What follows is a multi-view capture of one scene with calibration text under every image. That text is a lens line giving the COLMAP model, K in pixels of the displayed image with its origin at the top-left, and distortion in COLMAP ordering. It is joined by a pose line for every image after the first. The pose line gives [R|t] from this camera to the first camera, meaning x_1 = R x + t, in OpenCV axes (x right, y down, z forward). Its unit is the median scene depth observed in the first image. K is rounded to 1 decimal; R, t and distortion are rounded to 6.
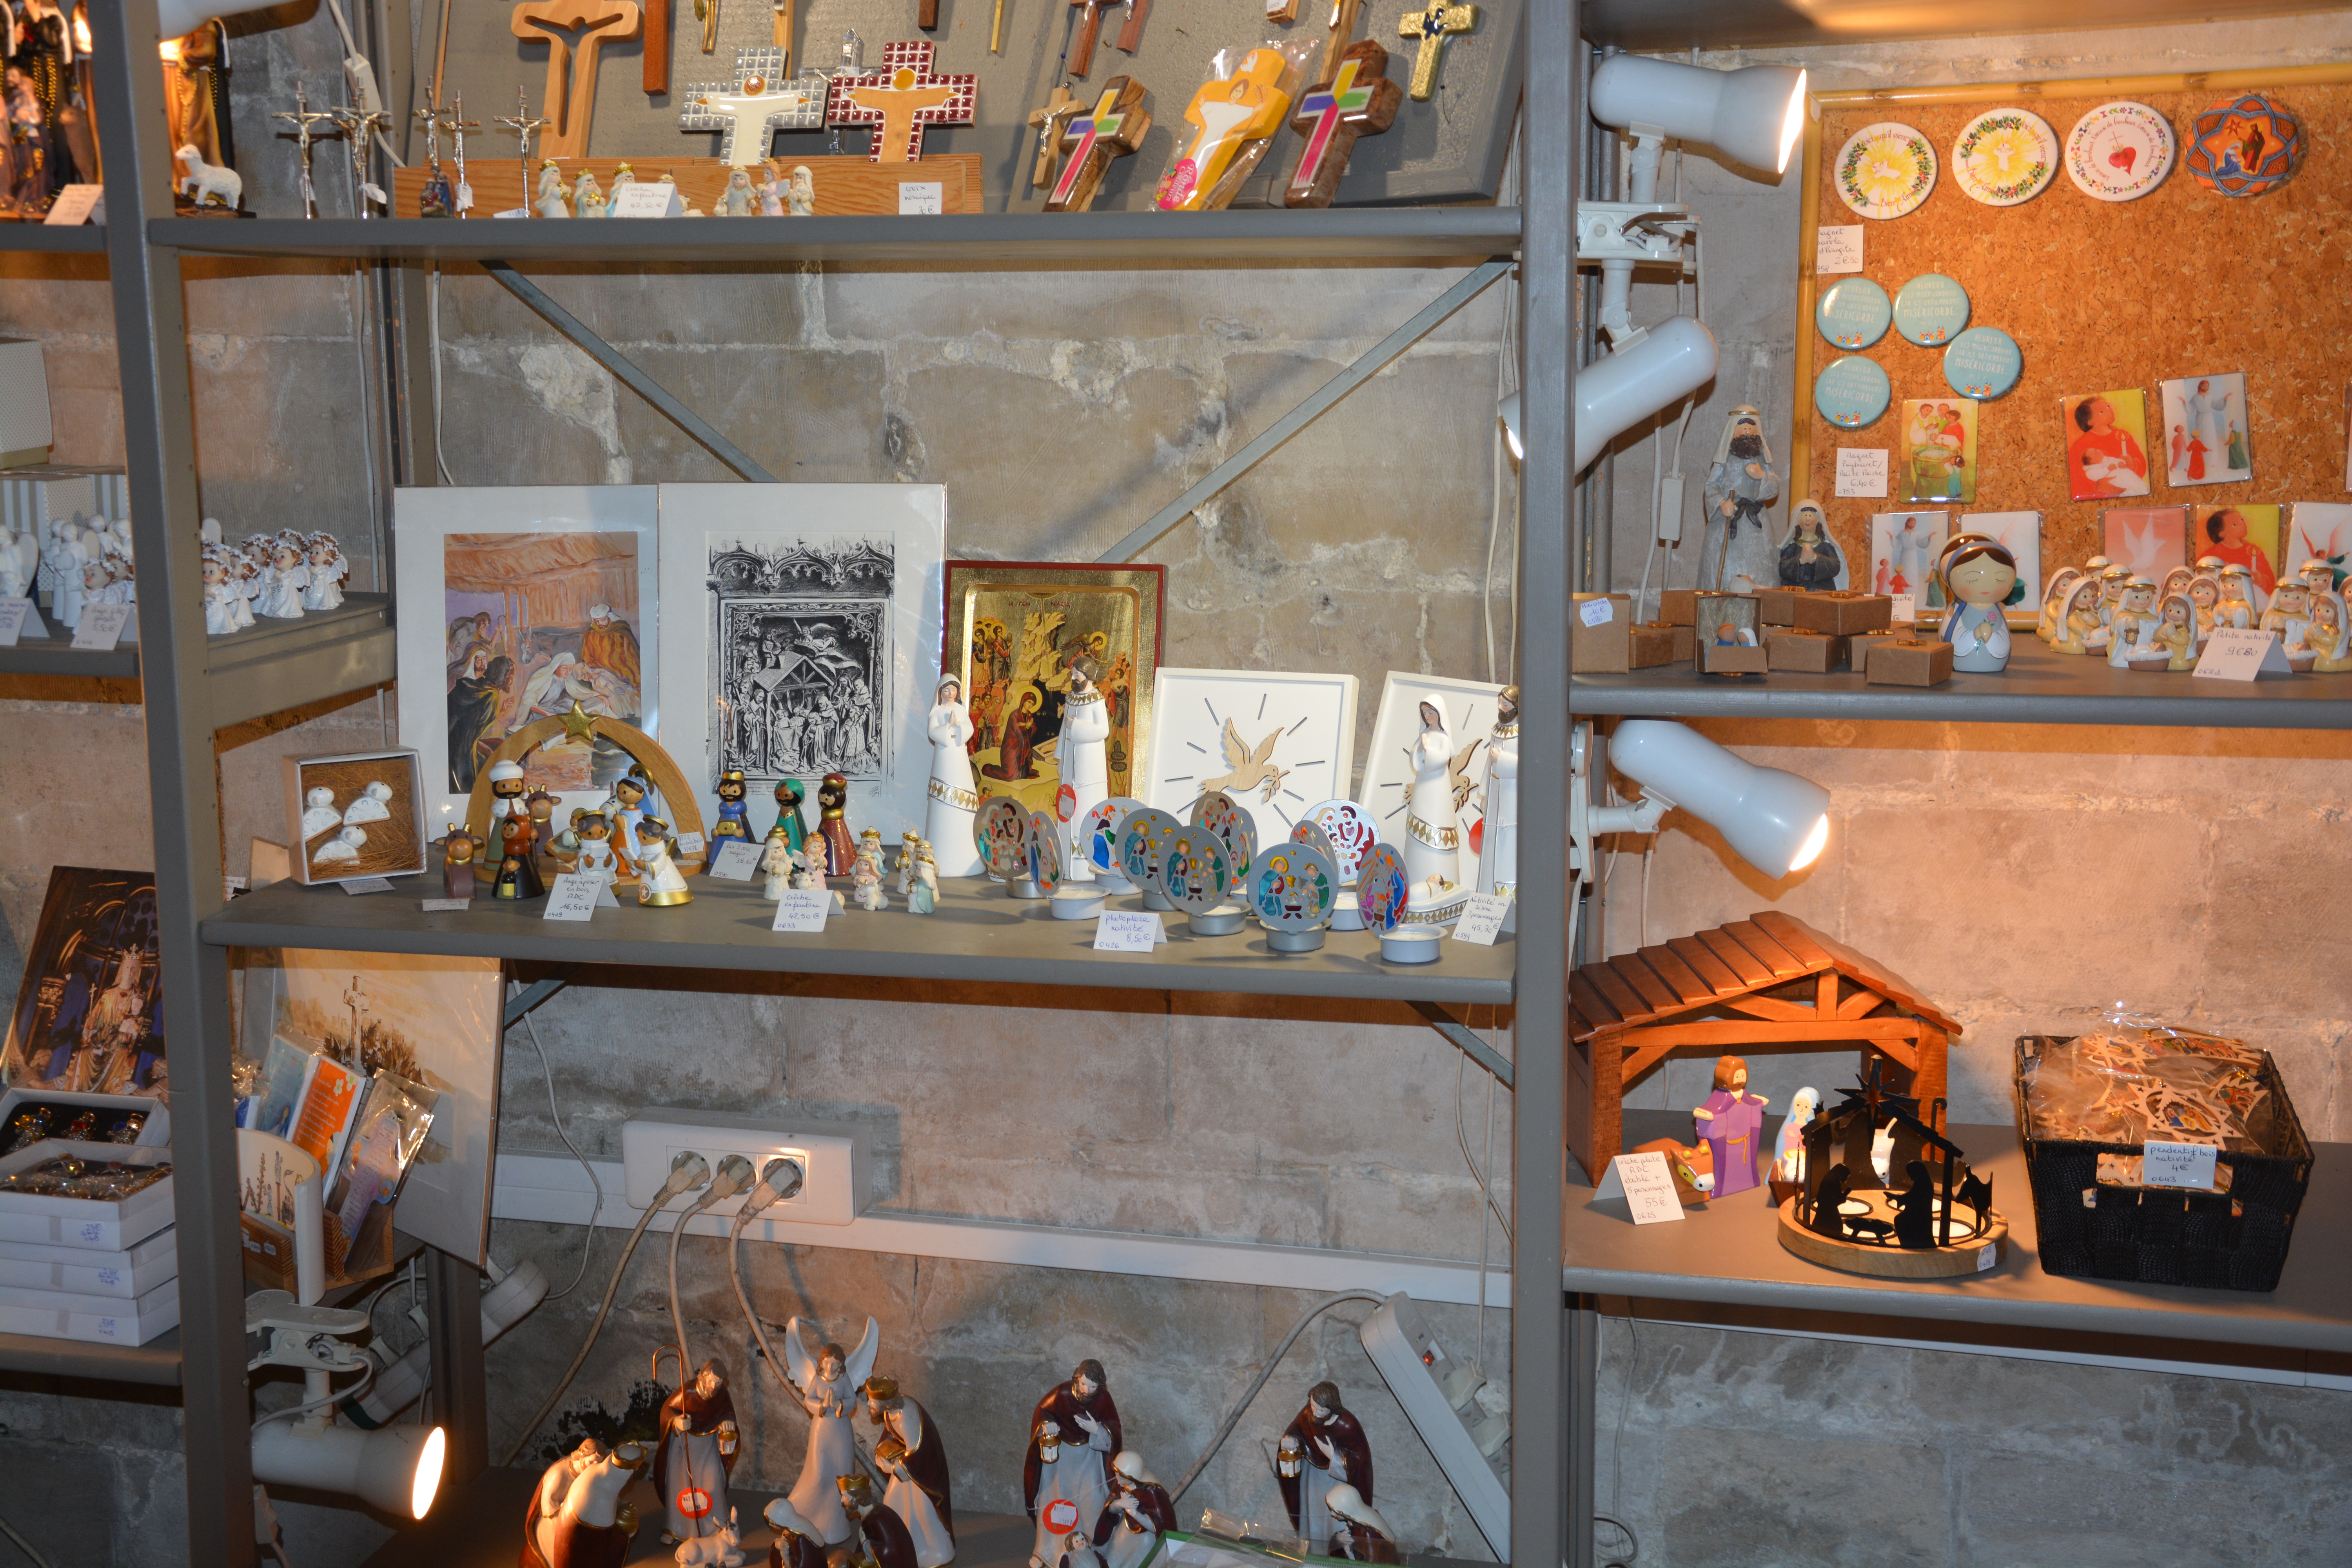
lens RADIAL K [[2723.8, 0, 1166.2], [0, 2723.8, 802.7], [0, 0, 1]] dist [-0.012939, 0.346737]
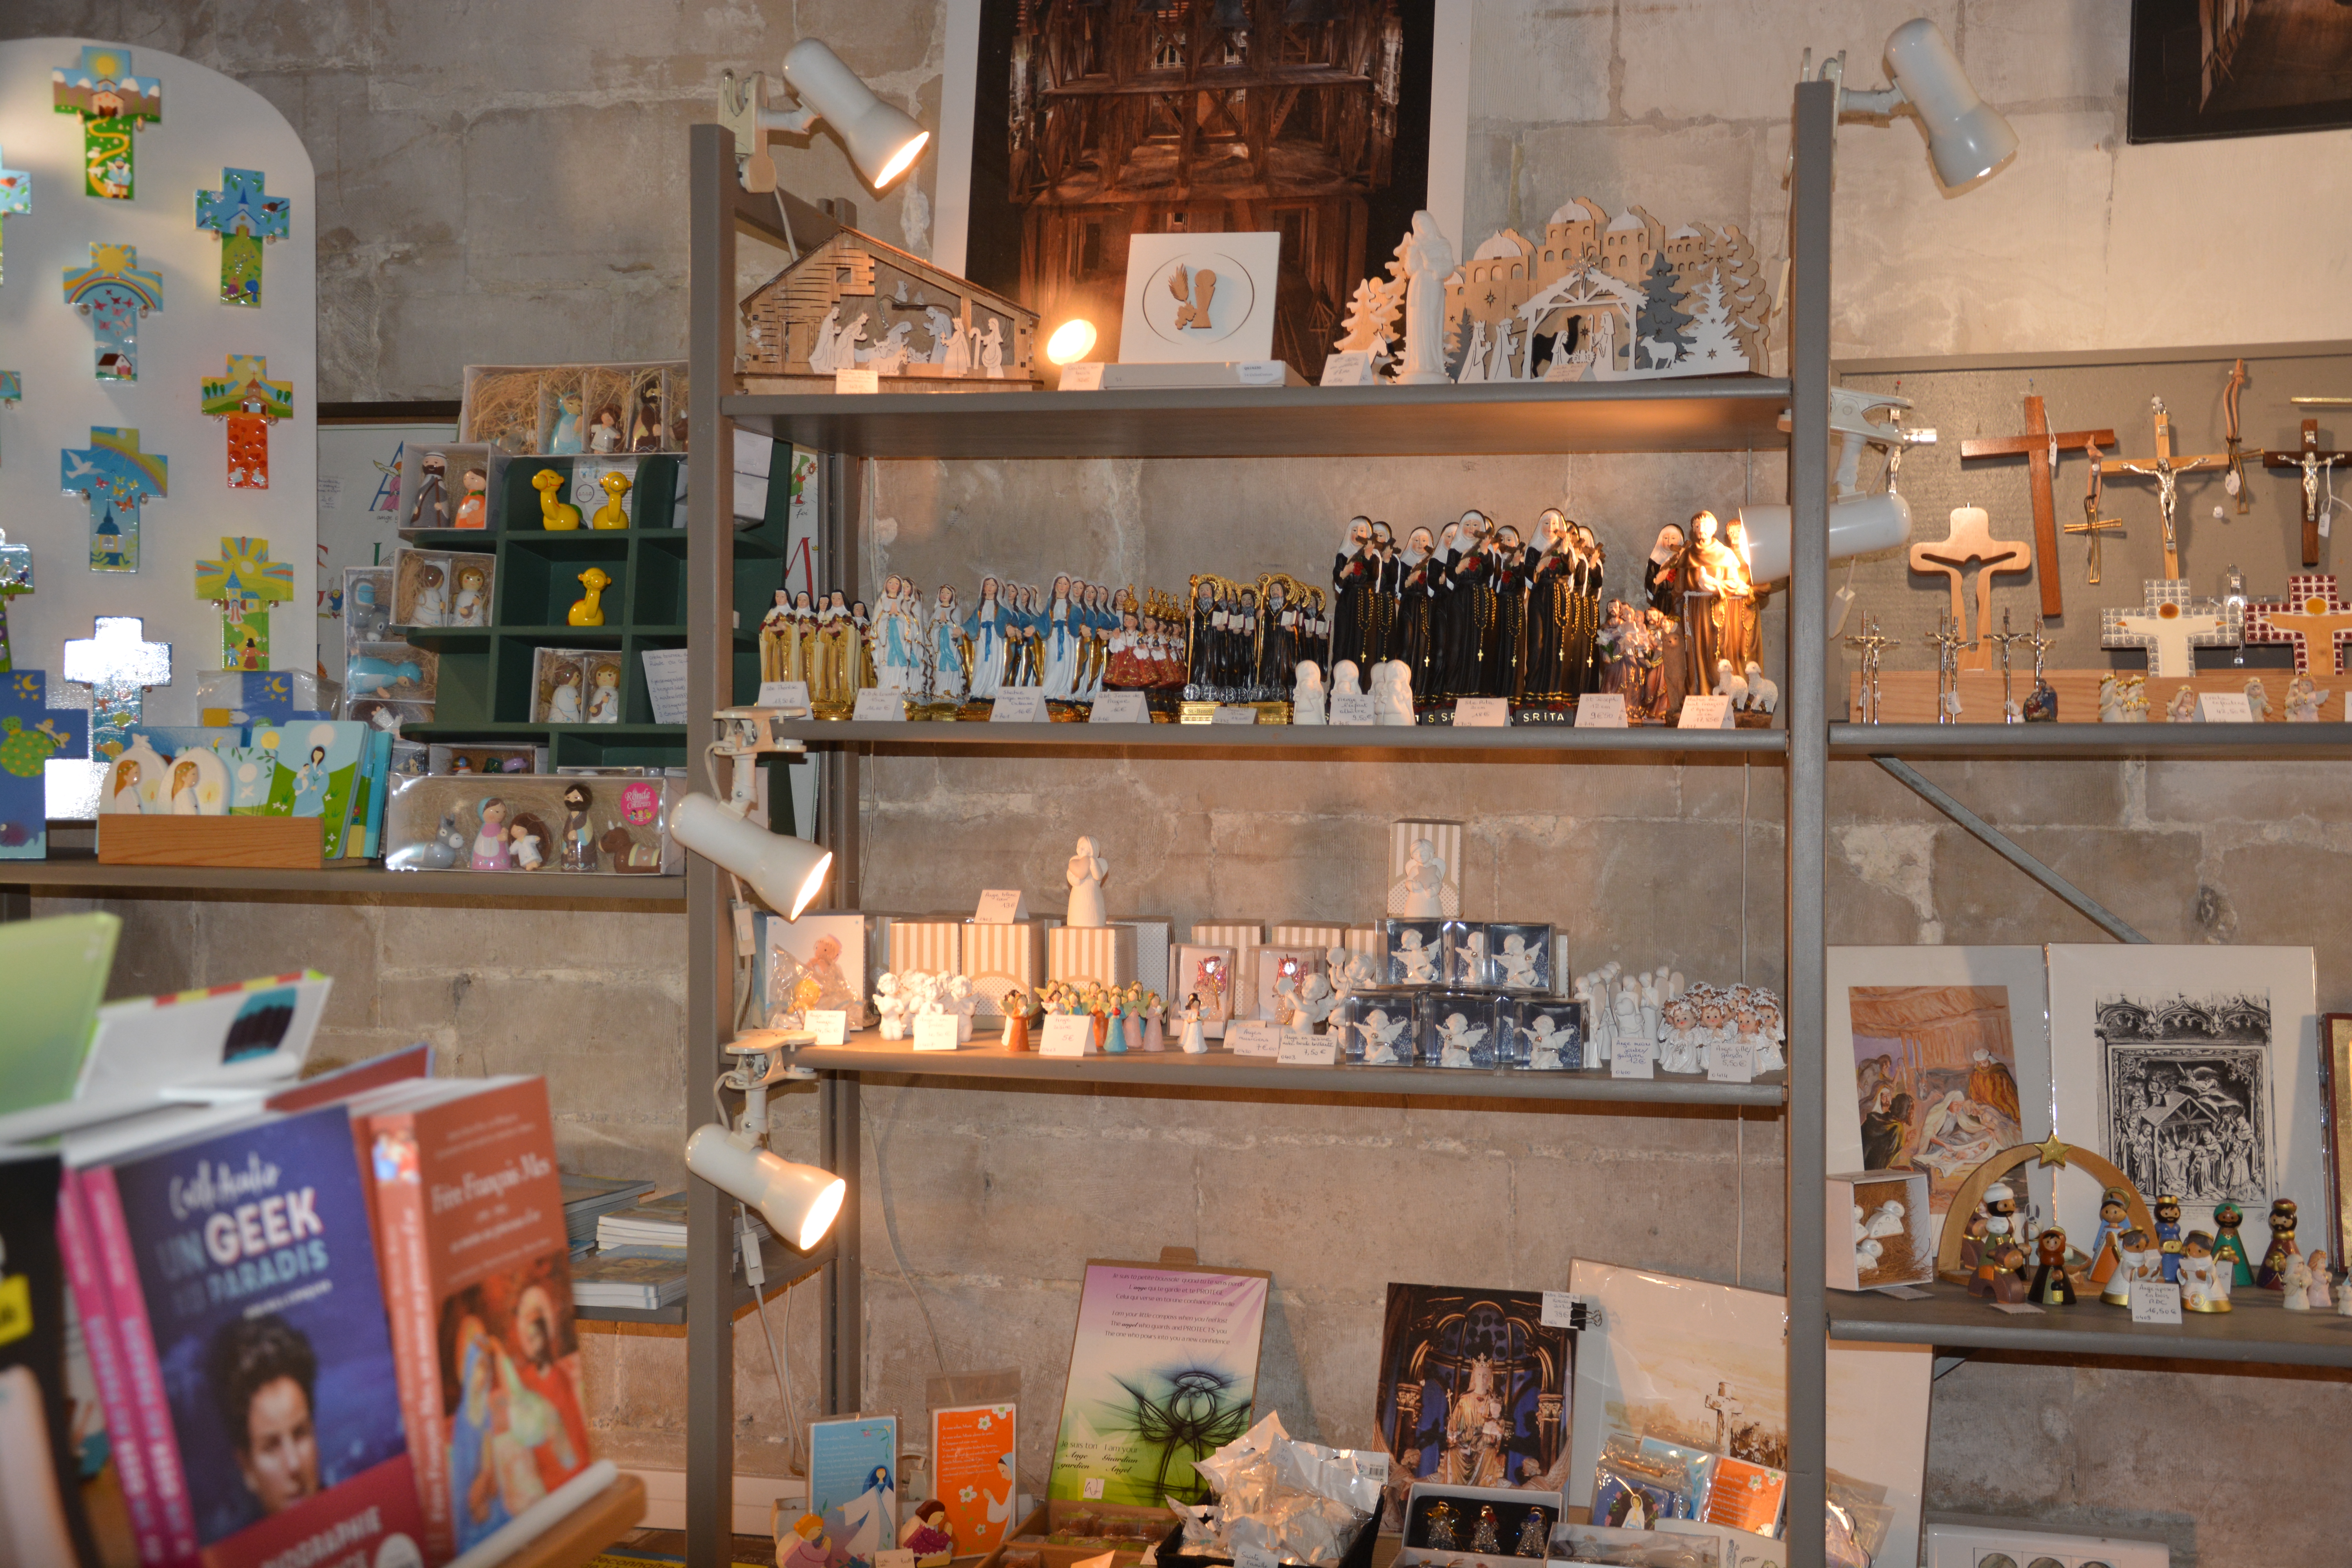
lens RADIAL K [[2723.8, 0, 1166.2], [0, 2723.8, 802.7], [0, 0, 1]] dist [-0.012939, 0.346737]
pose [[0.999836, 0.007782, 0.016354, -0.579246], [-0.004827, 0.984820, -0.173514, 0.026378], [-0.017456, 0.173407, 0.984696, -0.142175]]
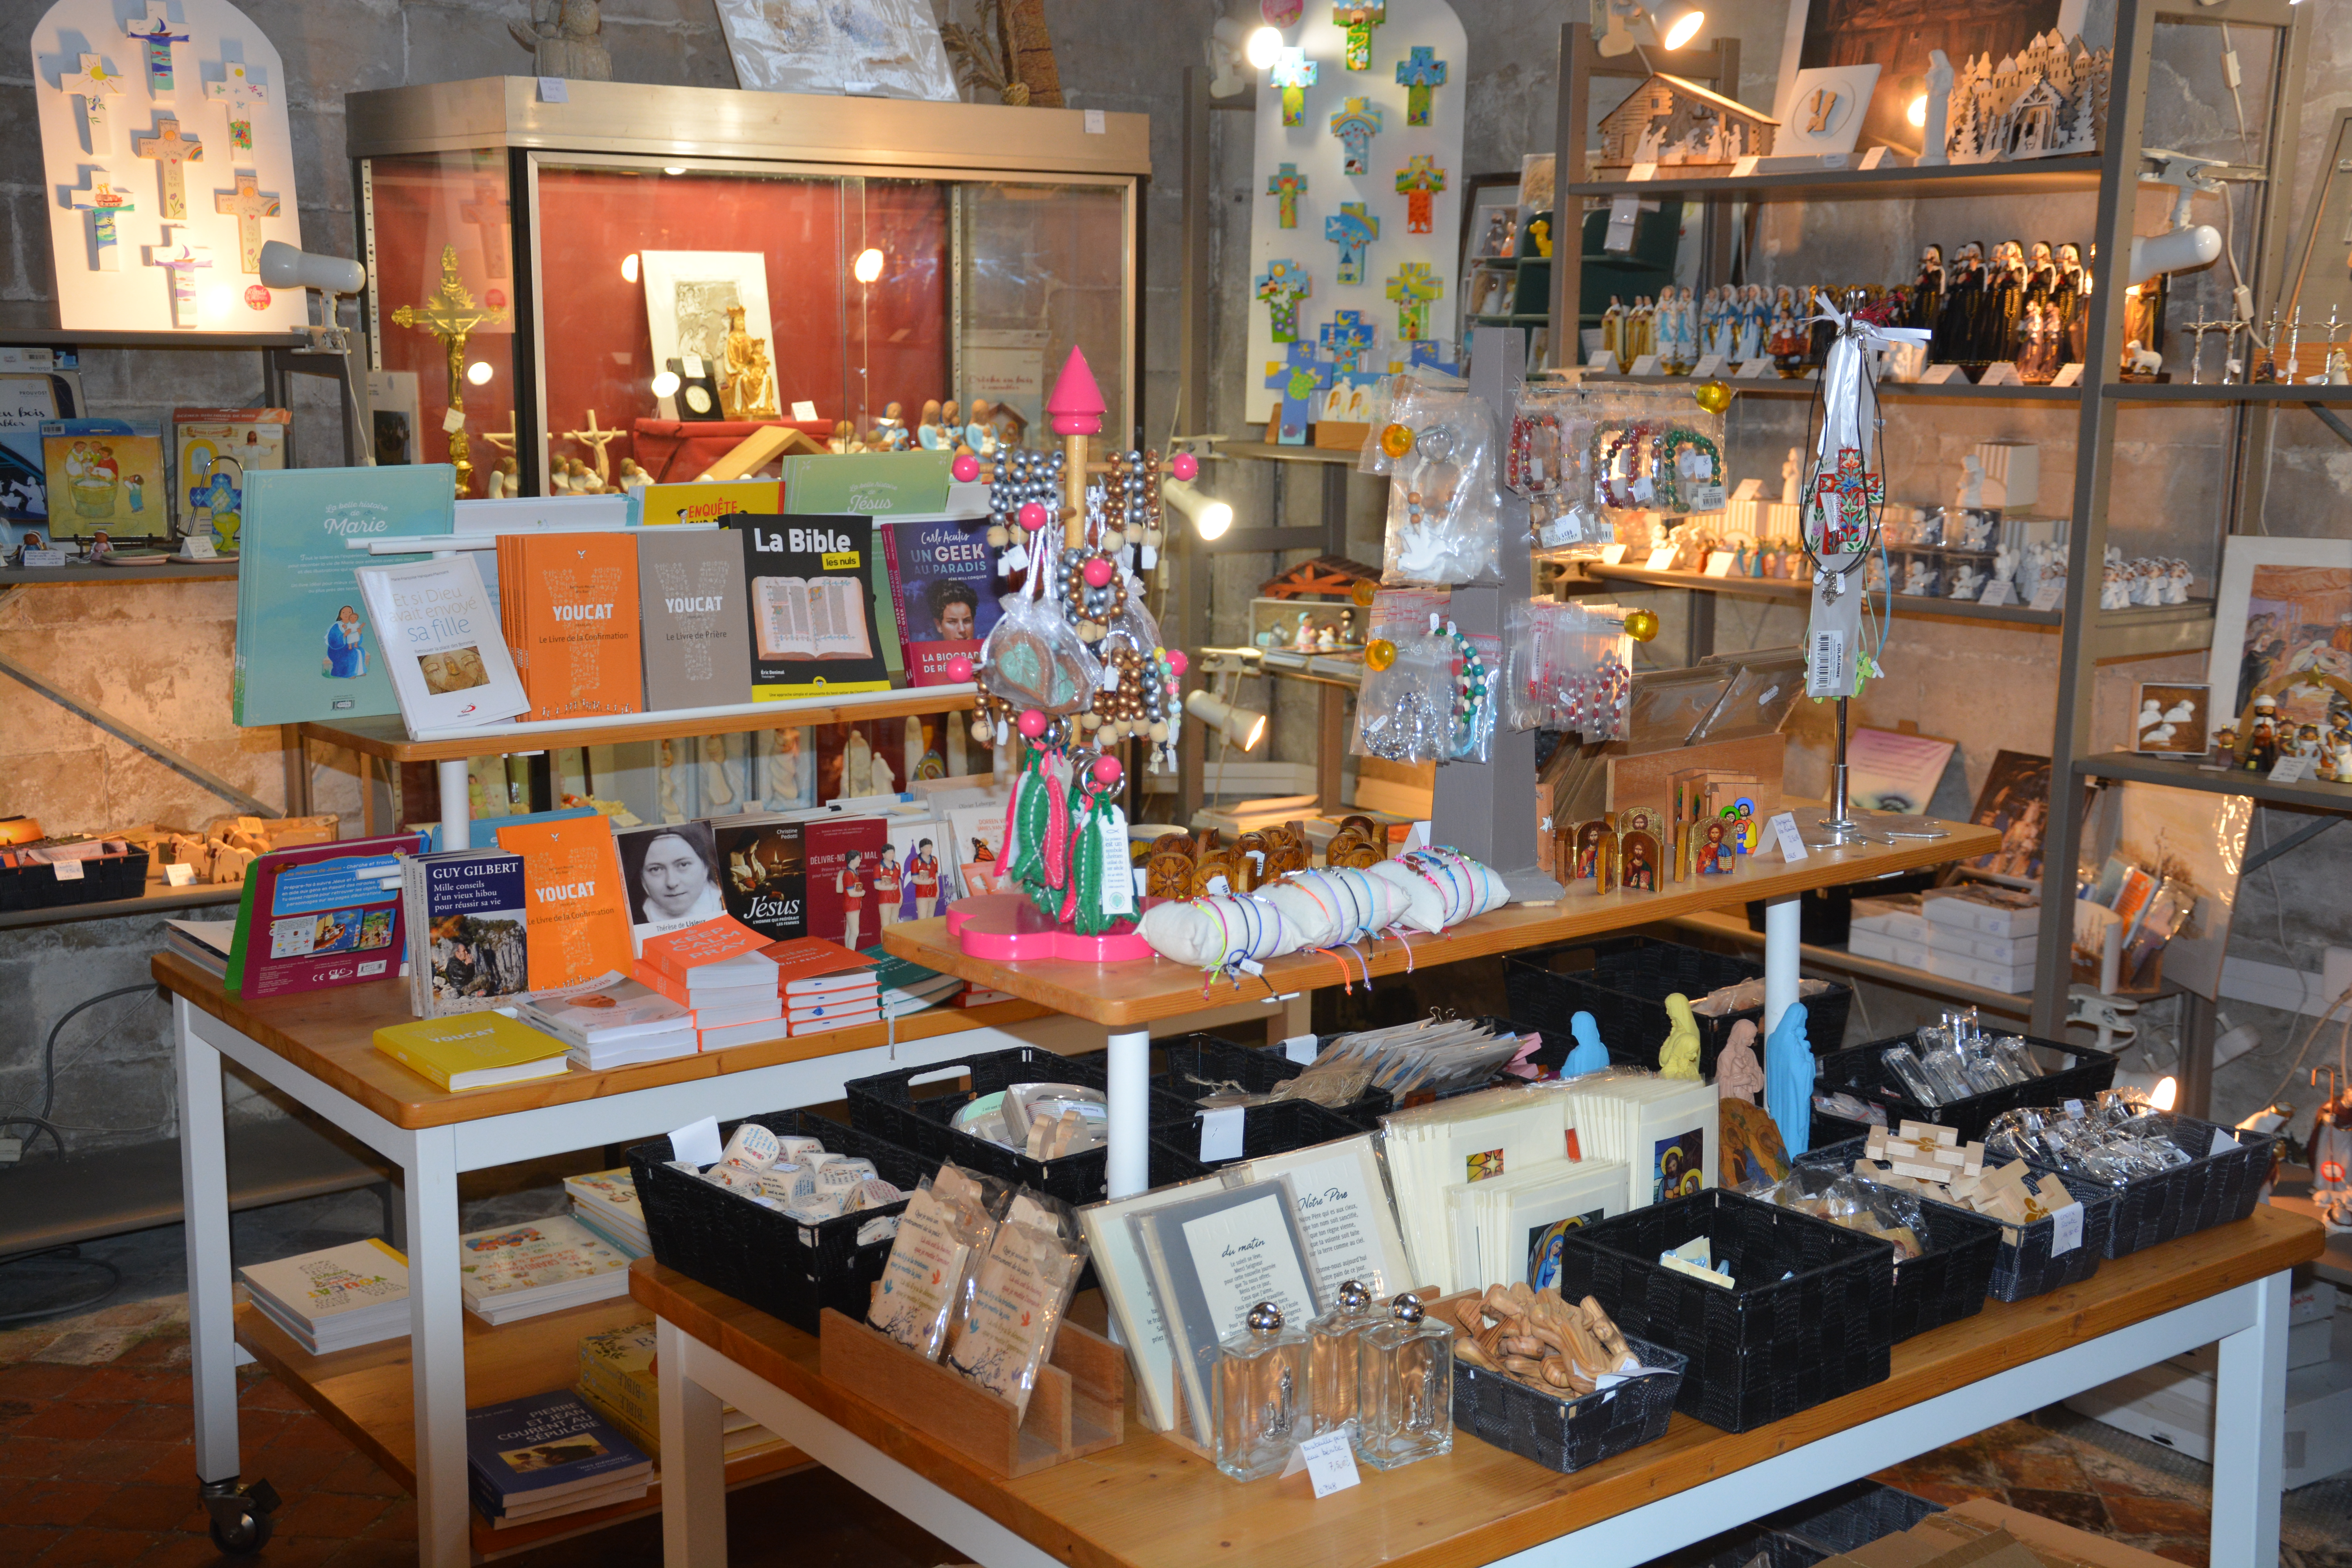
lens RADIAL K [[2723.8, 0, 1166.2], [0, 2723.8, 802.7], [0, 0, 1]] dist [-0.012939, 0.346737]
pose [[0.771837, 0.117637, -0.624844, 0.291436], [-0.137138, 0.990405, 0.017061, 0.110298], [0.620855, 0.072521, 0.780563, -0.723794]]
